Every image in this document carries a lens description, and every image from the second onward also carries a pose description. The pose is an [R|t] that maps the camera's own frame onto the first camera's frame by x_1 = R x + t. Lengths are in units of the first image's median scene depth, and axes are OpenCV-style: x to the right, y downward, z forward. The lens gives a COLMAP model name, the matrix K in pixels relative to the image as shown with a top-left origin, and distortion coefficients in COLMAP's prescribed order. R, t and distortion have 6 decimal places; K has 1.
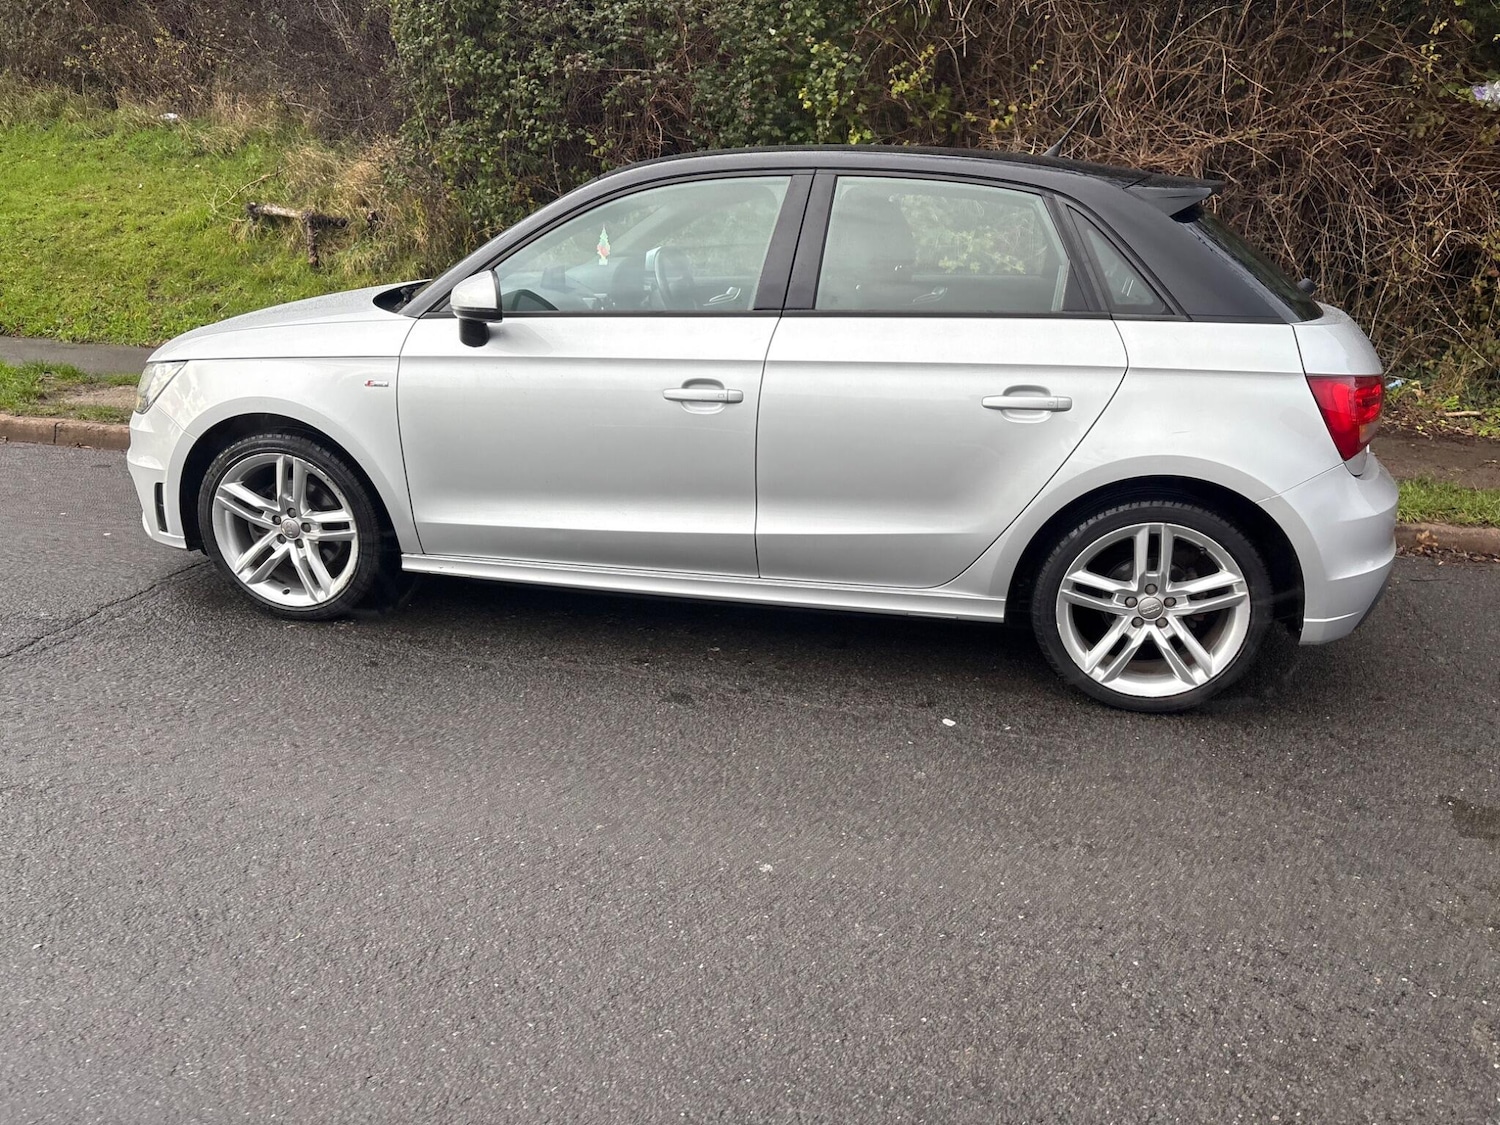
lens RADIAL K [[1153.2, 0, 750.0], [0, 1153.2, 562.5], [0, 0, 1]] dist [0.051430, -0.043158]
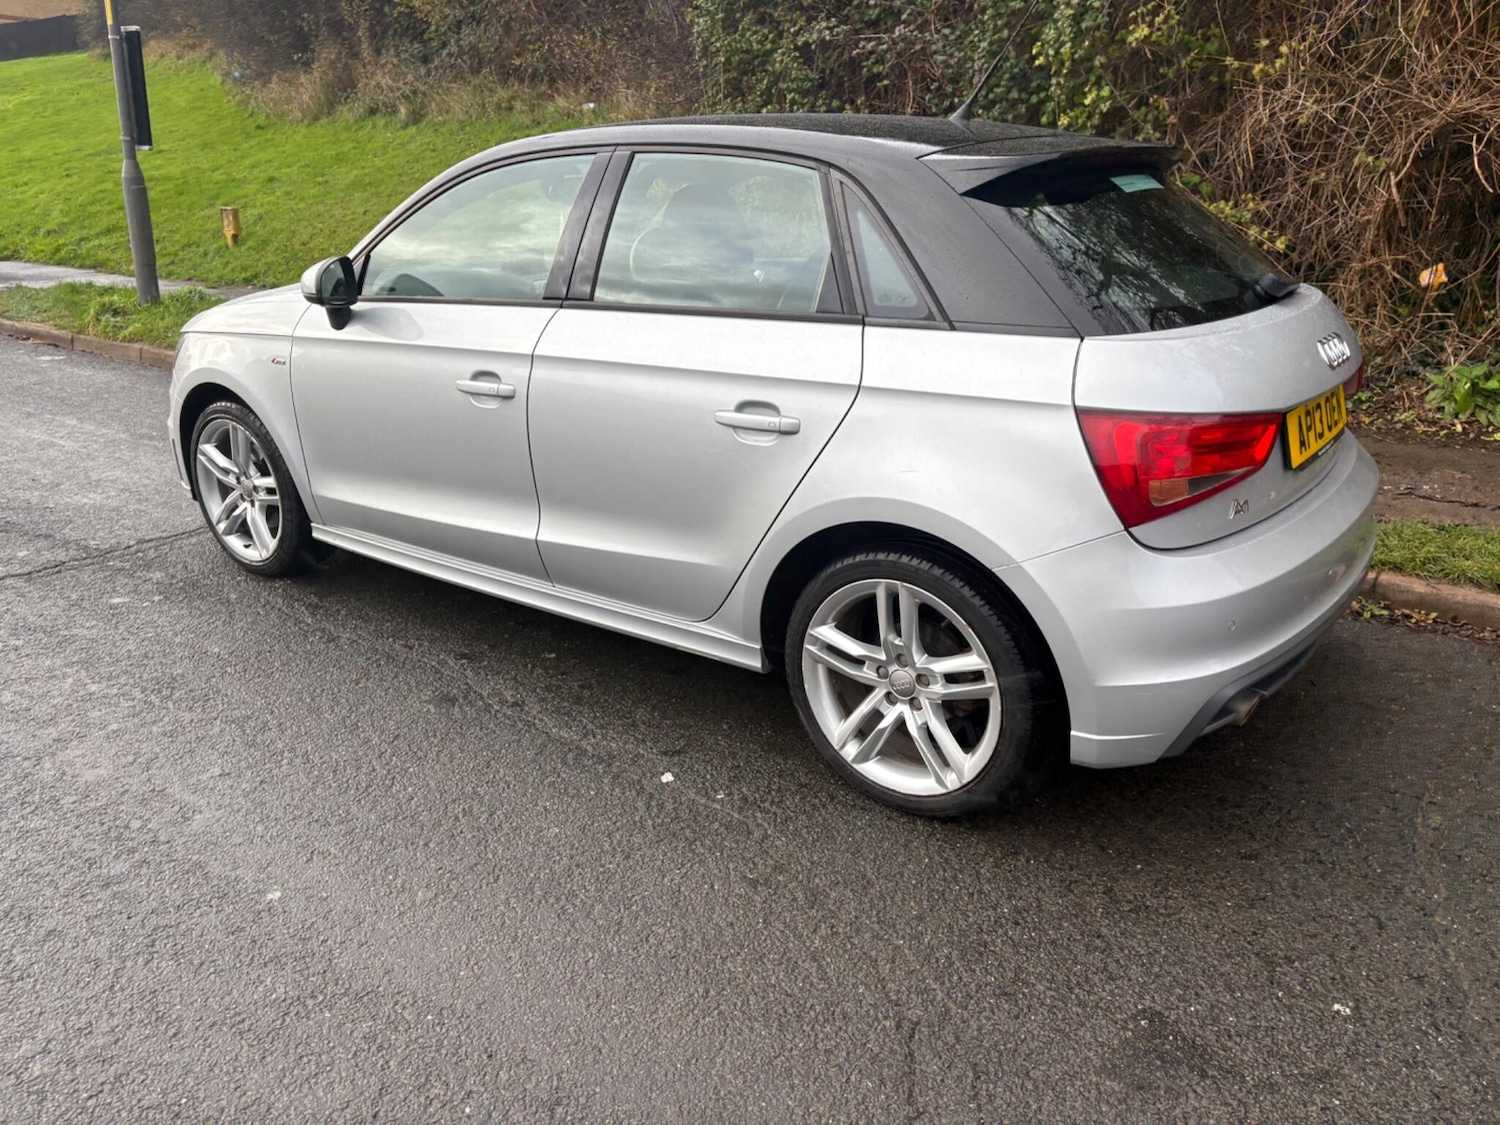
lens RADIAL K [[1149.0, 0, 775.1], [0, 1149.0, 560.3], [0, 0, 1]] dist [0.070324, -0.058149]
pose [[0.908134, 0.113894, -0.402891, 0.574105], [-0.105077, 0.993490, 0.044002, -0.071870], [0.405280, 0.002375, 0.914190, 0.230269]]
